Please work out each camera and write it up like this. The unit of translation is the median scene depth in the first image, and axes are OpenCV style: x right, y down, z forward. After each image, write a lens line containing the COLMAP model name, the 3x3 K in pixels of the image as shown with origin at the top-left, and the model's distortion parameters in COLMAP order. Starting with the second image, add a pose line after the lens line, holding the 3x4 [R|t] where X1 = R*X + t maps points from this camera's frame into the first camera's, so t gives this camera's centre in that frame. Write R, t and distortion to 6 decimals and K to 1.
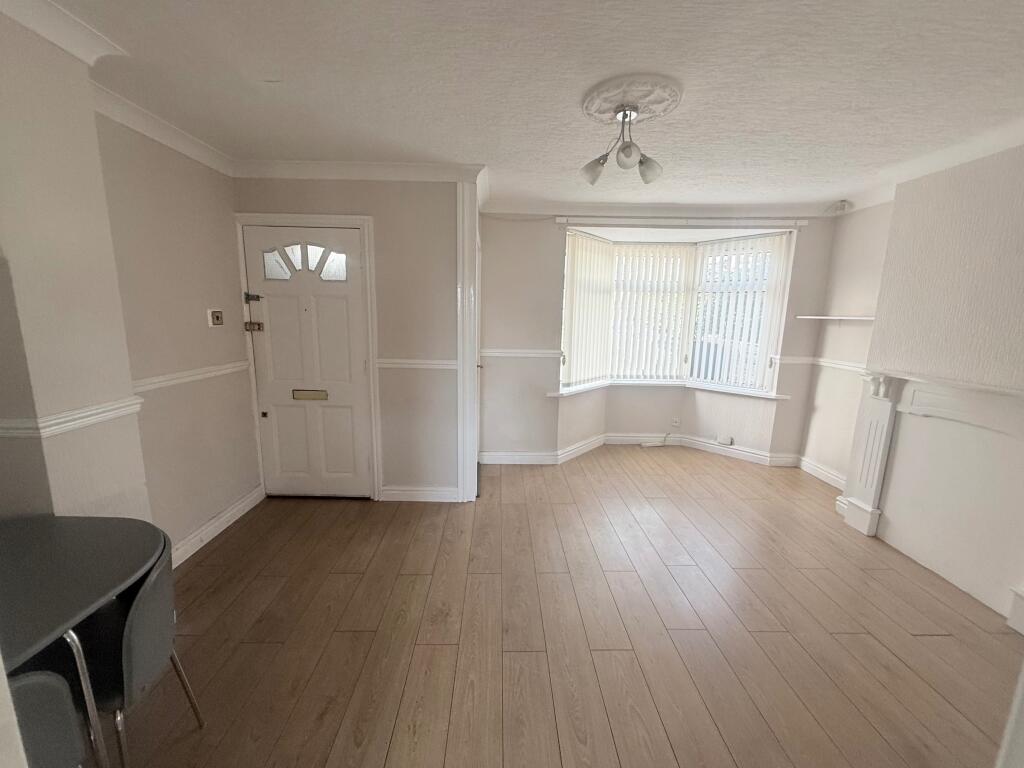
lens RADIAL K [[407.6, 0, 508.4], [0, 407.6, 385.7], [0, 0, 1]] dist [-0.000668, -0.000070]
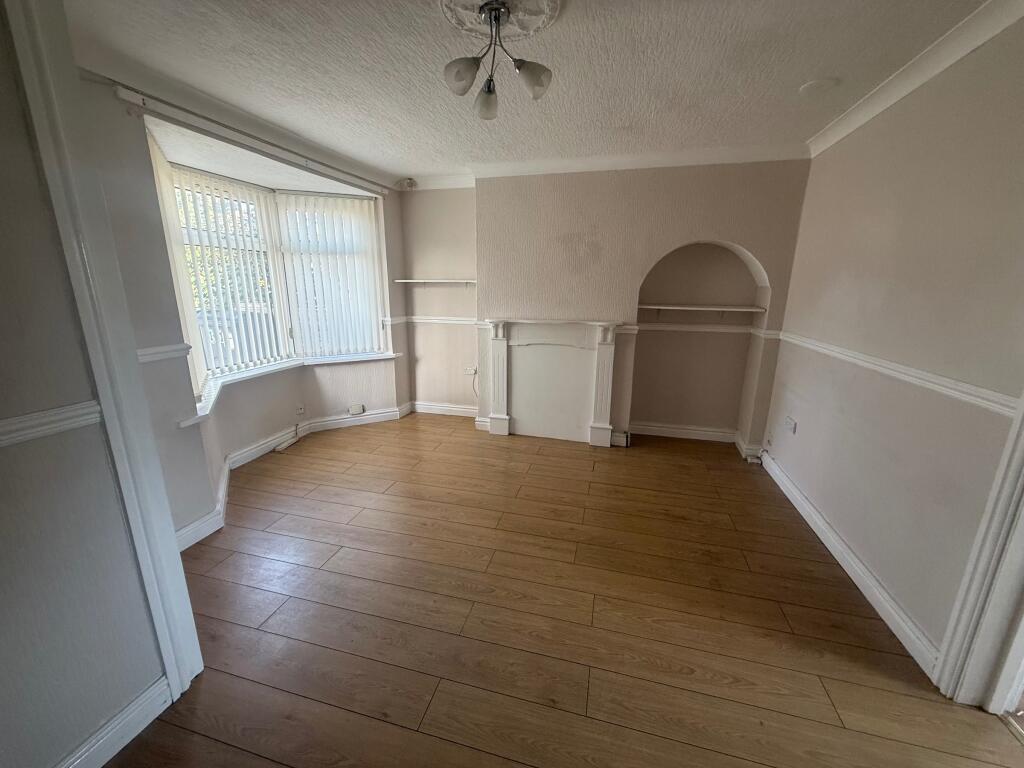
lens RADIAL K [[407.6, 0, 508.4], [0, 407.6, 385.7], [0, 0, 1]] dist [-0.000668, -0.000070]
pose [[0.274749, -0.248536, 0.928839, -0.290344], [0.172869, 0.963043, 0.206554, -0.067875], [-0.945849, 0.103817, 0.307559, 0.387523]]
